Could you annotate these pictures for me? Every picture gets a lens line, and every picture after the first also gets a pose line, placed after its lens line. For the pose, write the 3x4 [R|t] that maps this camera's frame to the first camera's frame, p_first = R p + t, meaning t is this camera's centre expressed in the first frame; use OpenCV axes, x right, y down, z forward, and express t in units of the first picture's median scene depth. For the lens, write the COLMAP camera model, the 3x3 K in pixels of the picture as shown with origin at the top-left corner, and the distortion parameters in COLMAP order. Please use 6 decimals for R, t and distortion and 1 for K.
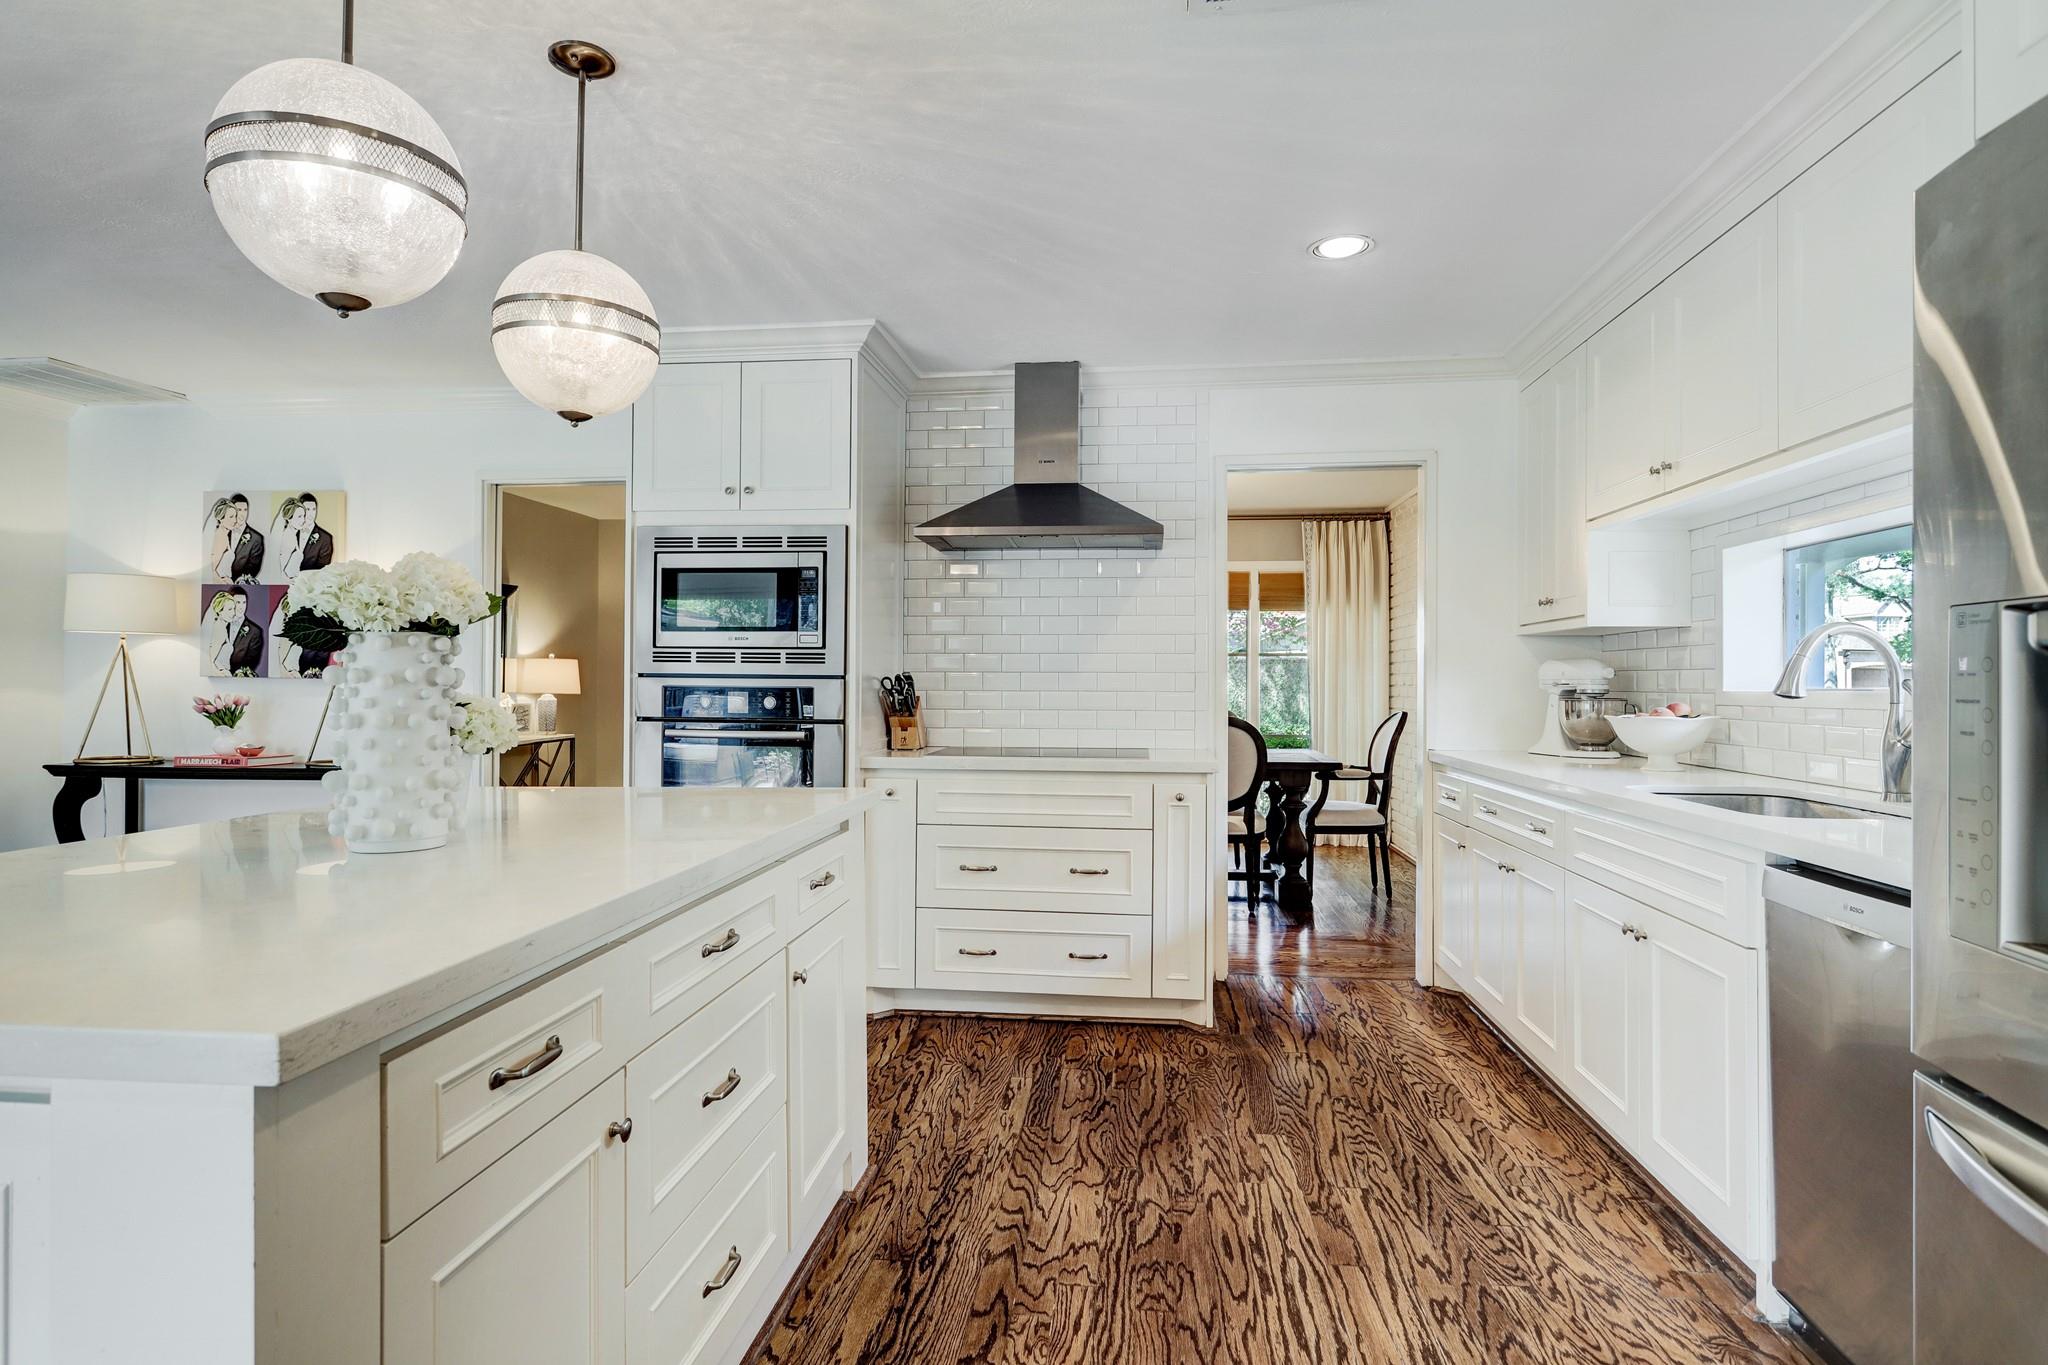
lens RADIAL K [[1117.5, 0, 1003.2], [0, 1117.5, 657.3], [0, 0, 1]] dist [-0.003902, -0.002476]
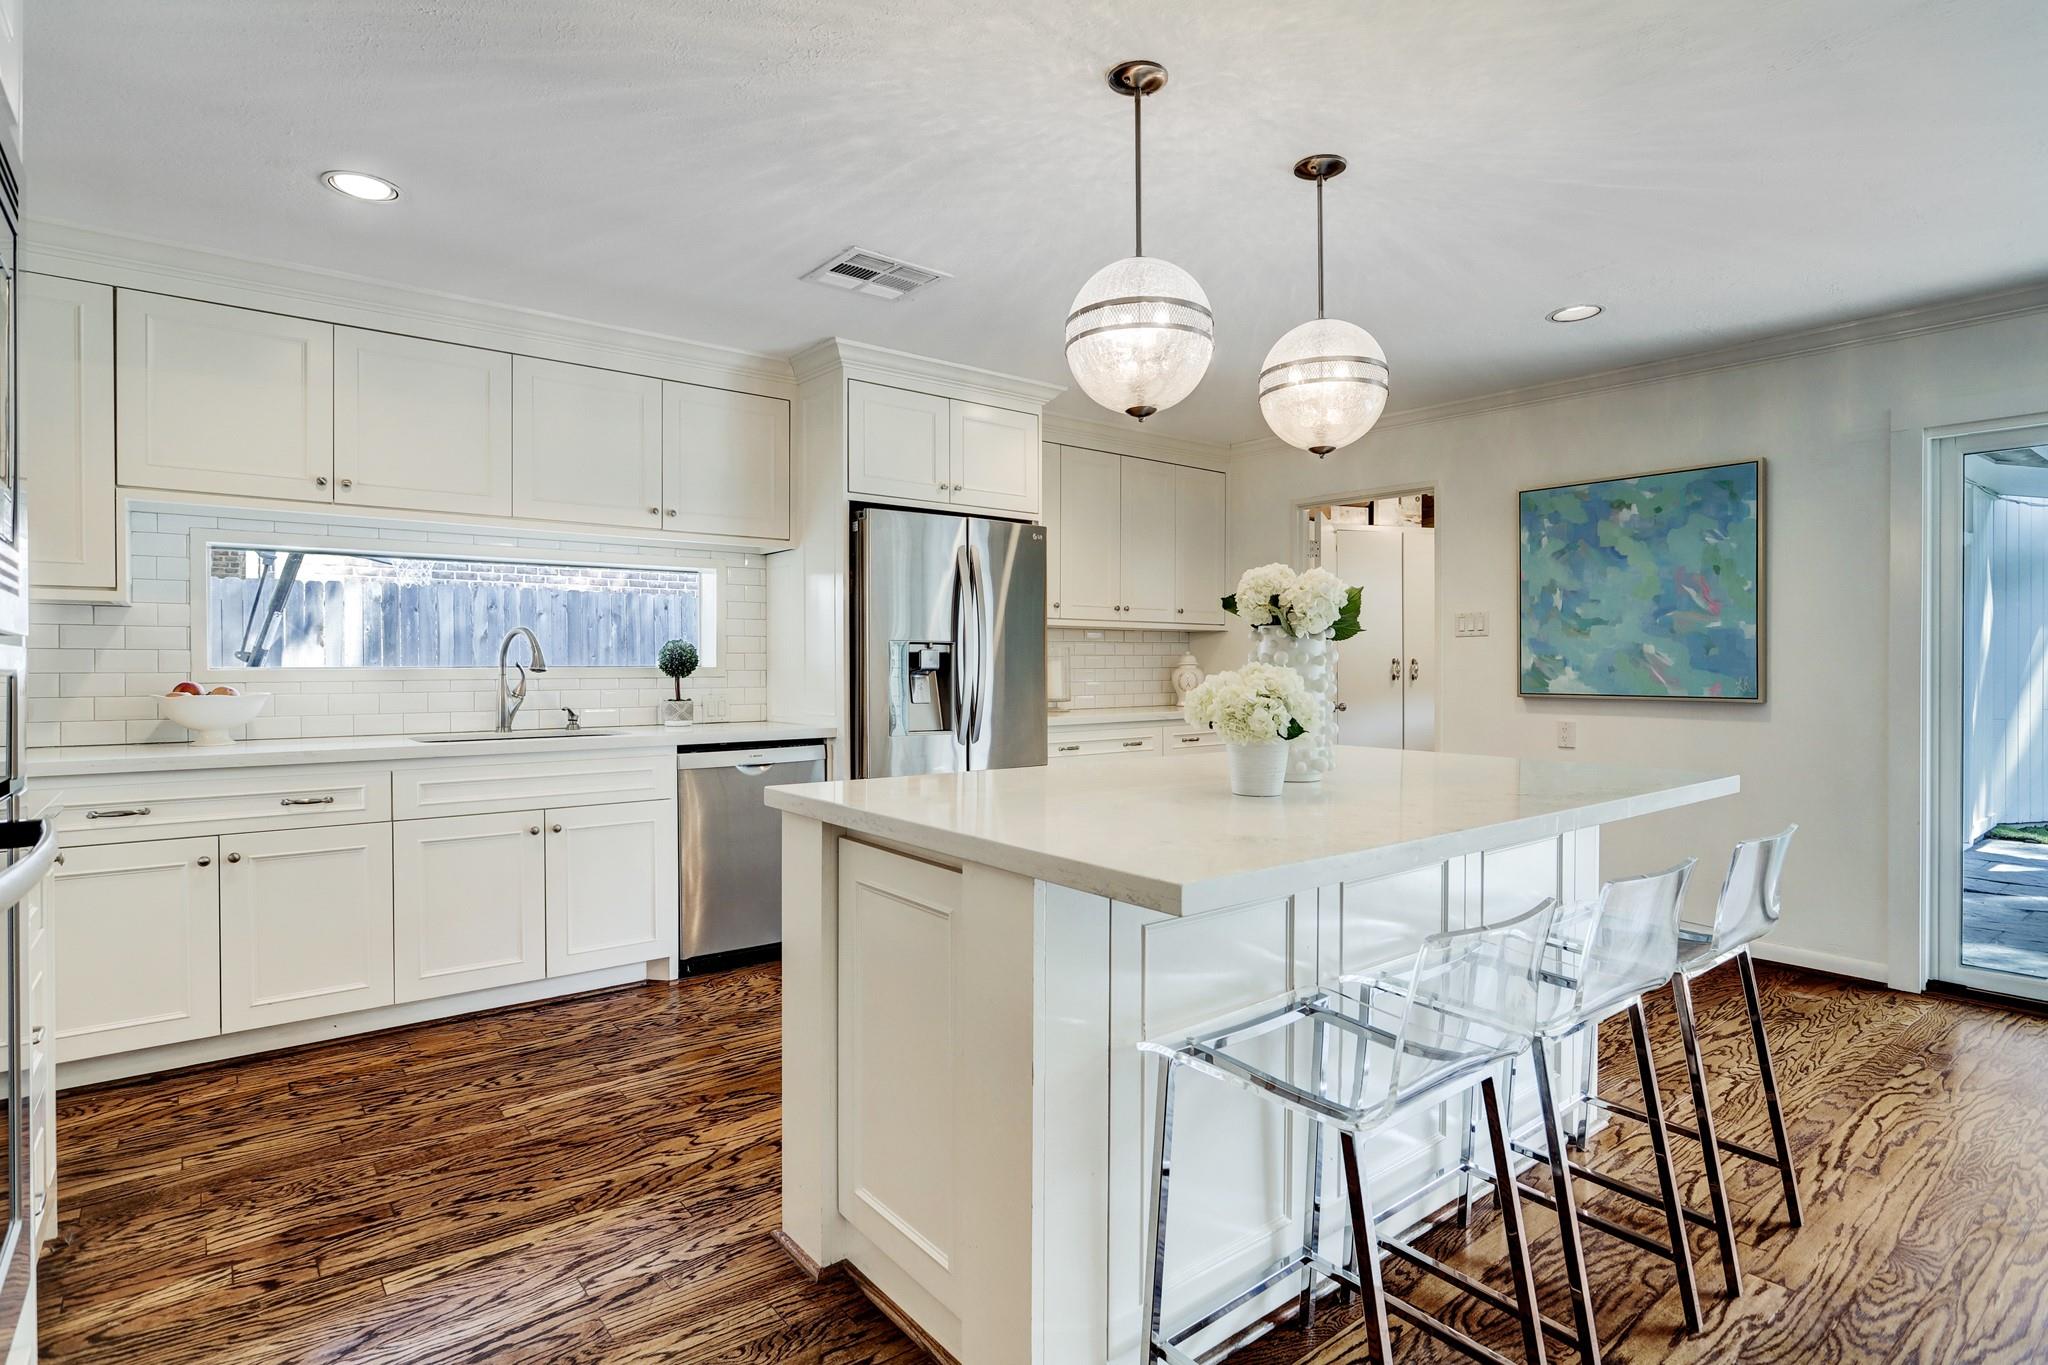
lens RADIAL K [[1014.7, 0, 1020.5], [0, 1014.7, 683.6], [0, 0, 1]] dist [-0.011744, 0.003665]
pose [[-0.710762, -0.012676, 0.703319, -0.656834], [-0.014216, 0.999892, 0.003655, 0.028300], [-0.703289, -0.007401, -0.710865, 1.191459]]
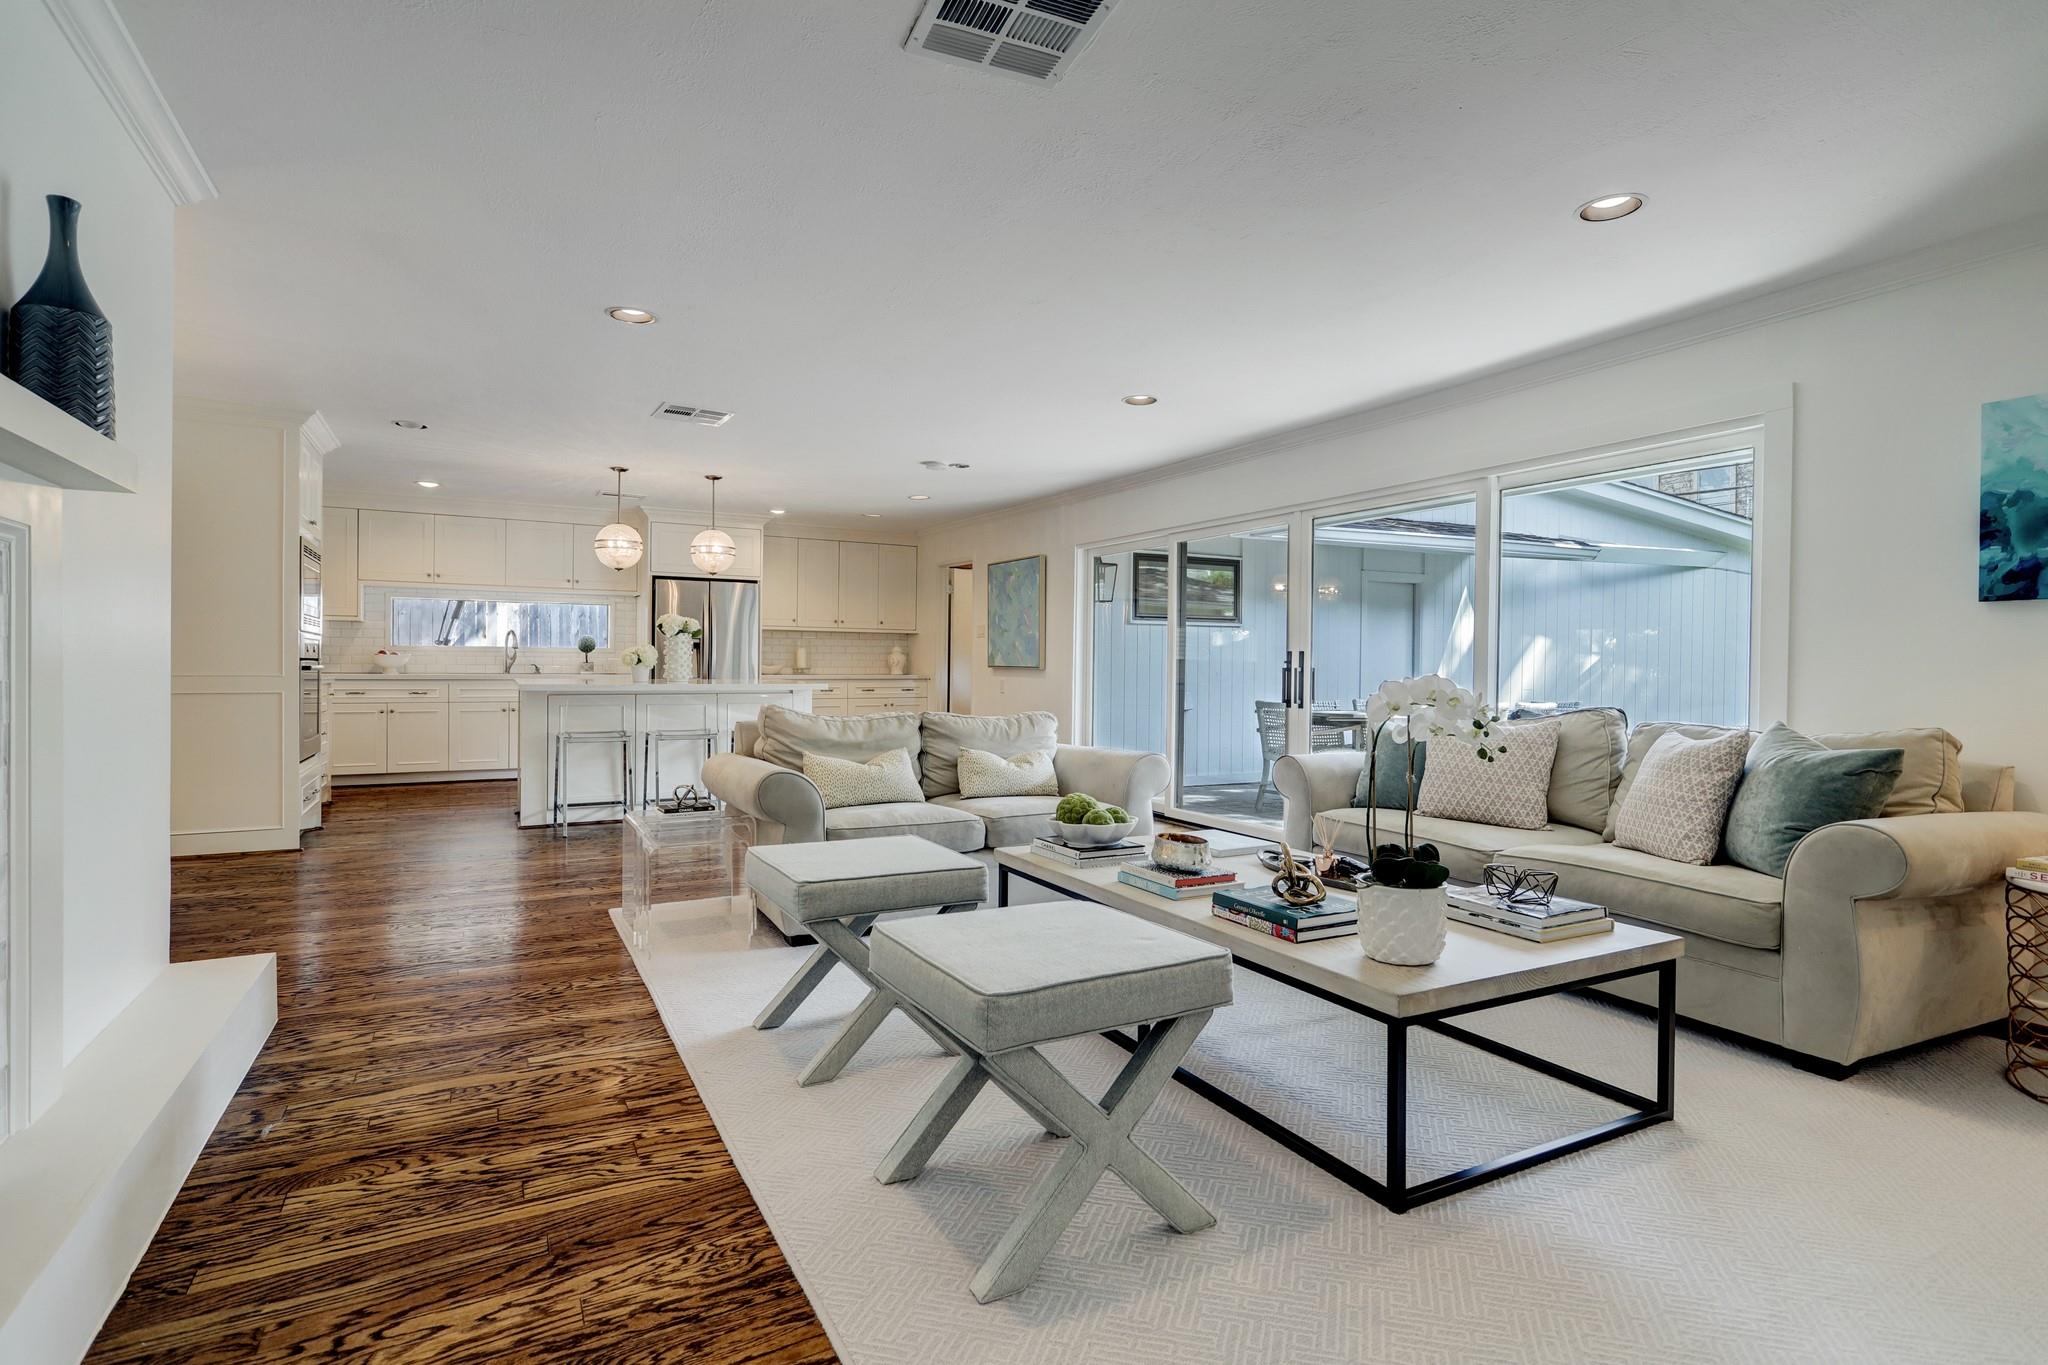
lens RADIAL K [[993.4, 0, 1031.4], [0, 993.4, 657.9], [0, 0, 1]] dist [-0.006802, 0.004196]
pose [[-0.581022, -0.002570, 0.813884, -2.495035], [-0.028410, 0.999450, -0.017125, 0.058482], [-0.813392, -0.033073, -0.580776, 1.188721]]
